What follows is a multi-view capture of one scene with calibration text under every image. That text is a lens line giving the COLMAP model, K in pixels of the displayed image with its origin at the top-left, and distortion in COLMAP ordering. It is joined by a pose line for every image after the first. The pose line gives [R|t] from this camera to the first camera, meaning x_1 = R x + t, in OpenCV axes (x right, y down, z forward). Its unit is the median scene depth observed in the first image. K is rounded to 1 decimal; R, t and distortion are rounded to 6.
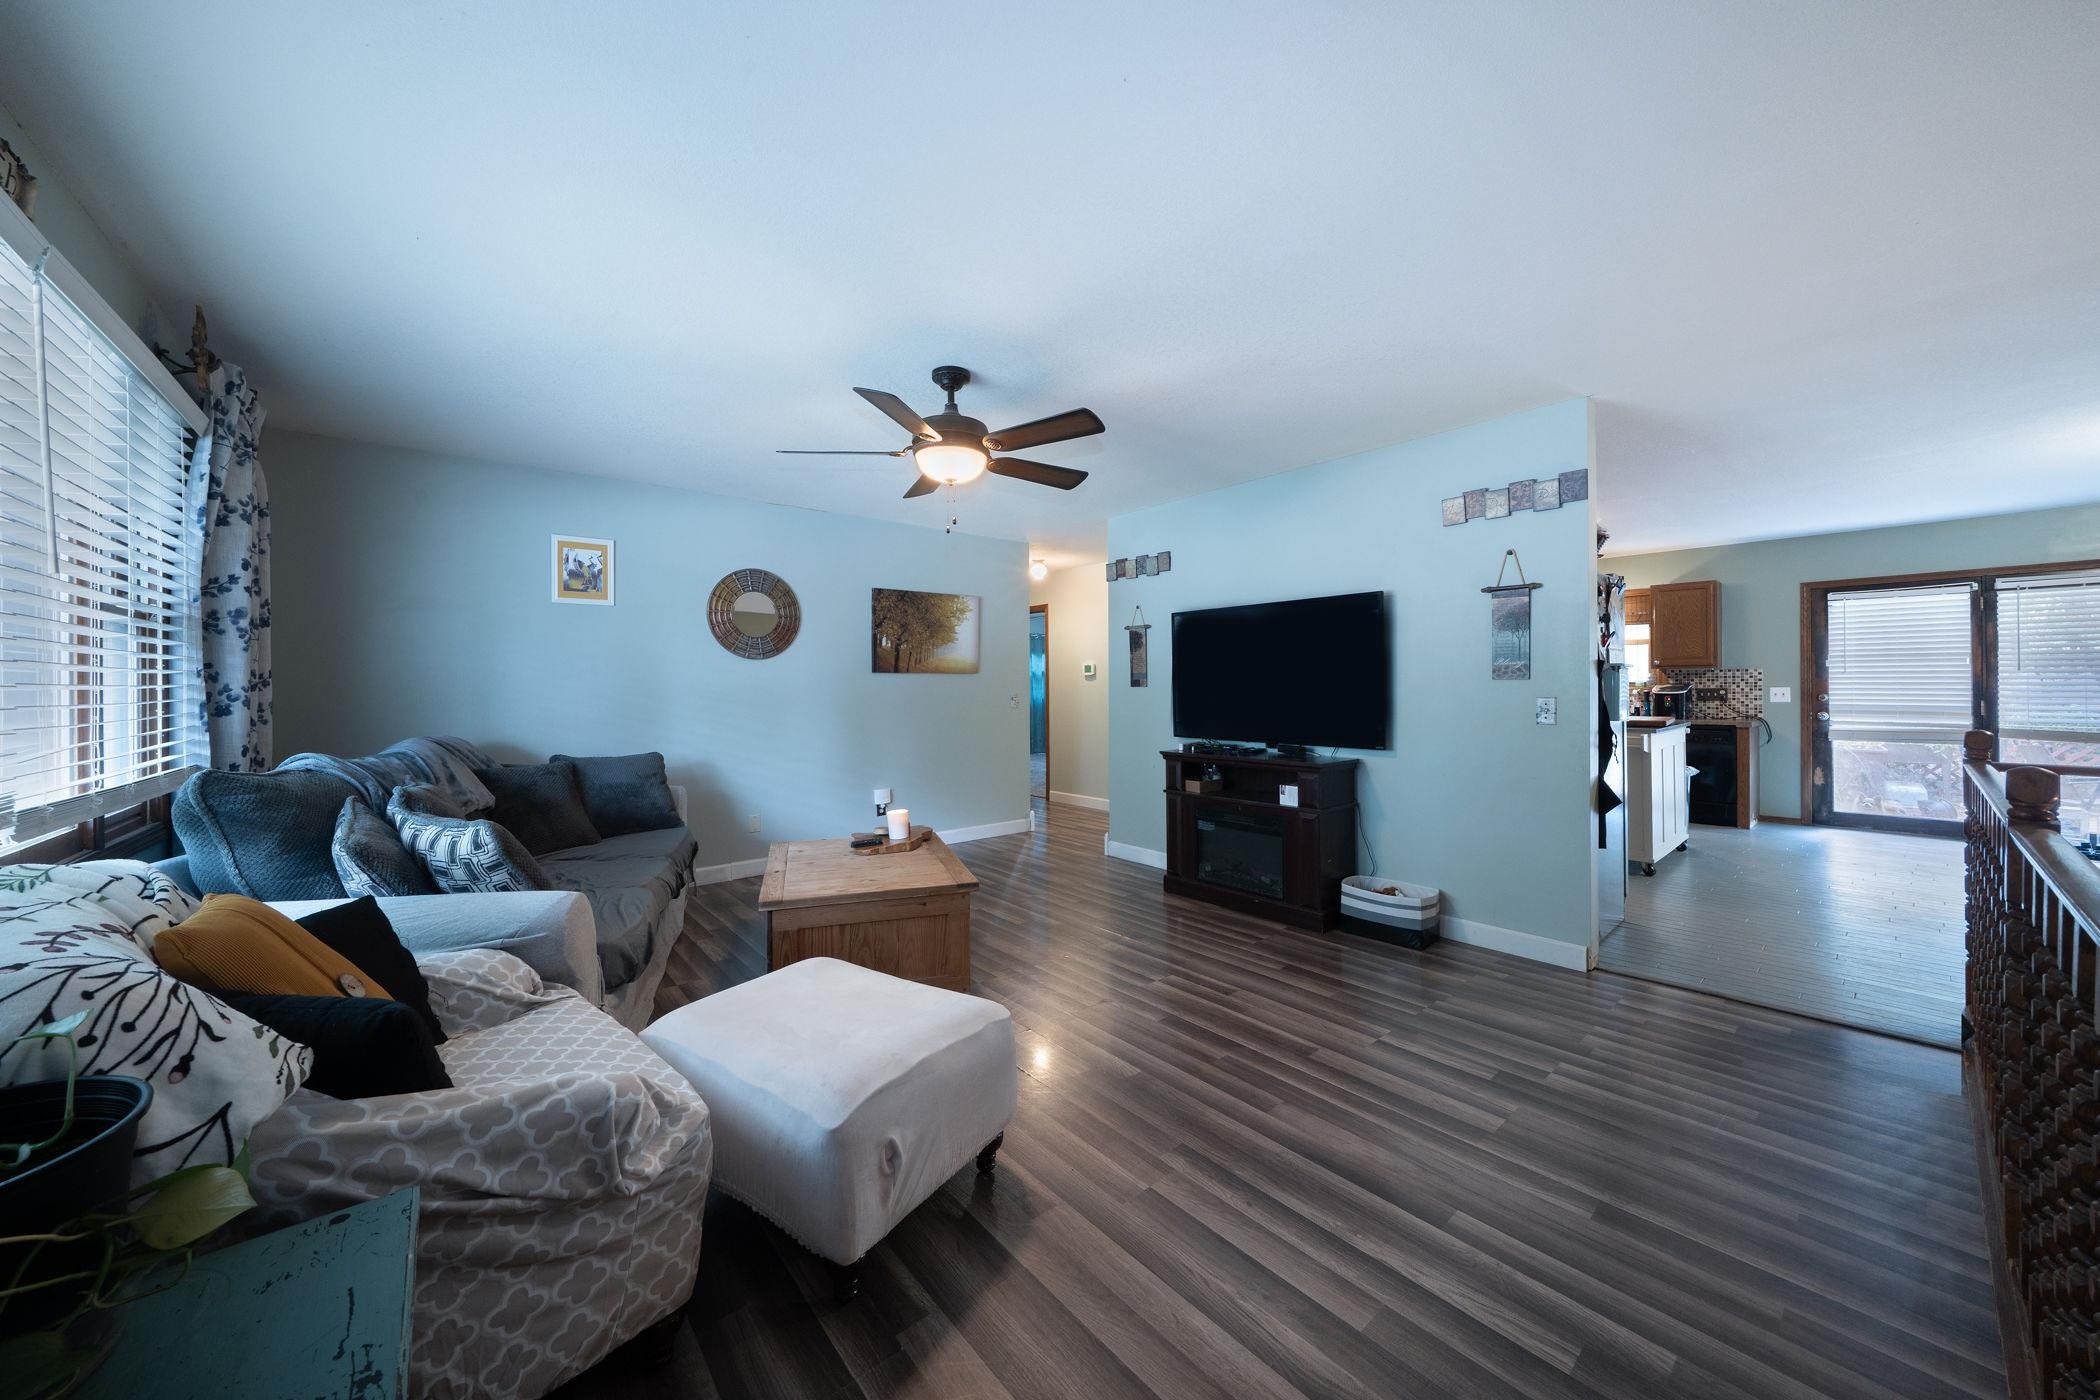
lens RADIAL K [[722.9, 0, 1054.8], [0, 722.9, 683.3], [0, 0, 1]] dist [-0.002195, 0.000069]
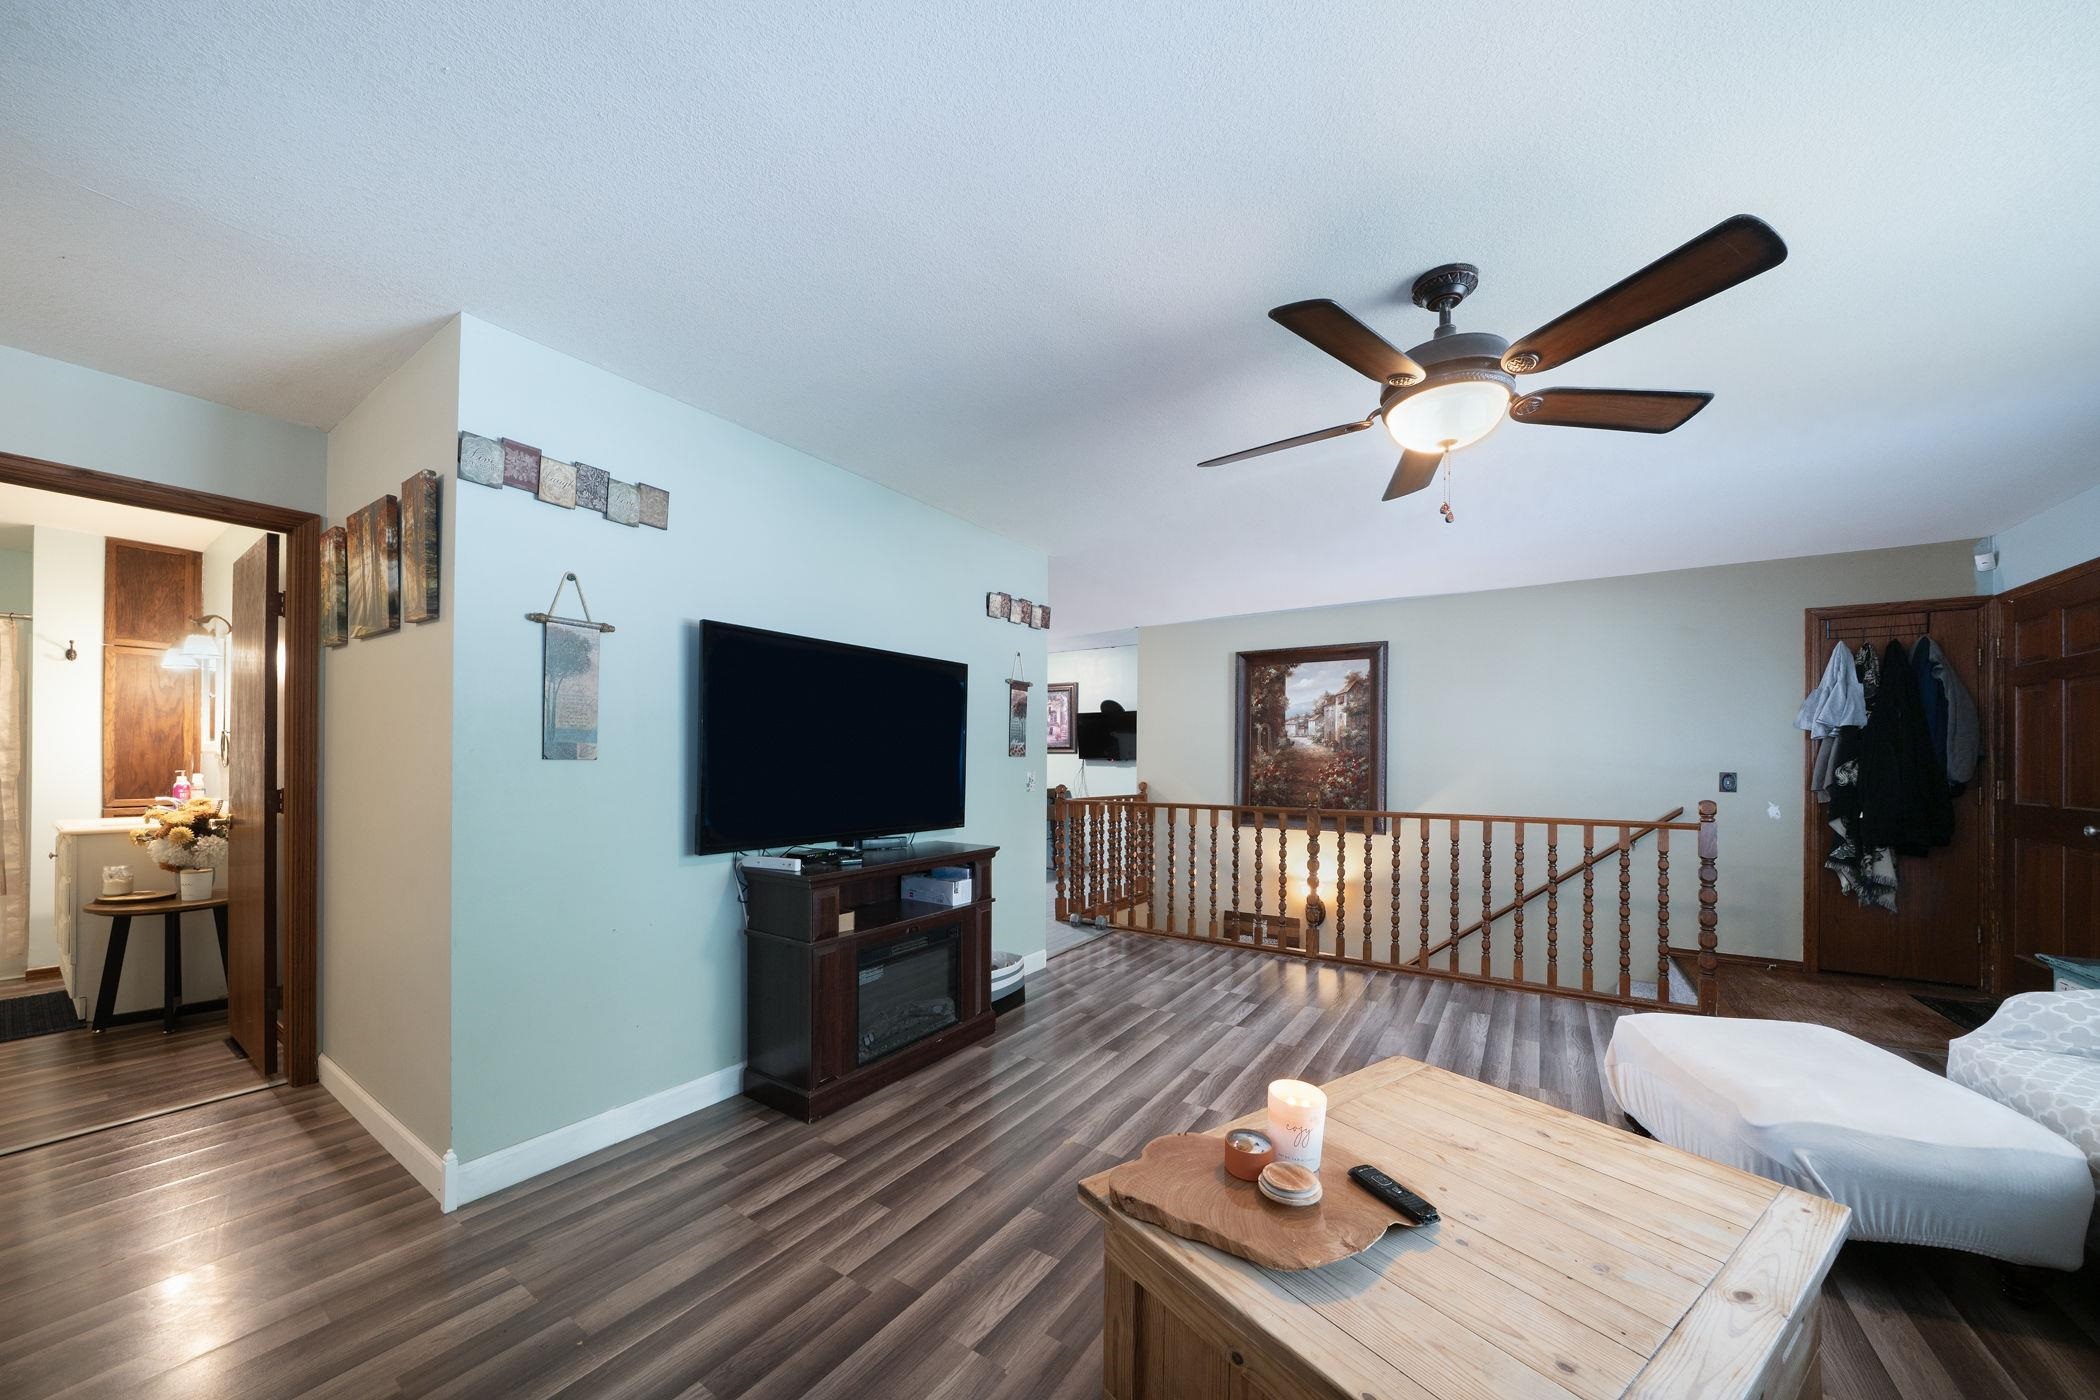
lens RADIAL K [[722.9, 0, 1034.8], [0, 722.9, 761.6], [0, 0, 1]] dist [-0.002195, 0.000069]
pose [[-0.248793, 0.004682, 0.968545, -0.353189], [-0.006951, 0.999954, -0.006619, 0.006554], [-0.968532, -0.008379, -0.248749, 0.786955]]
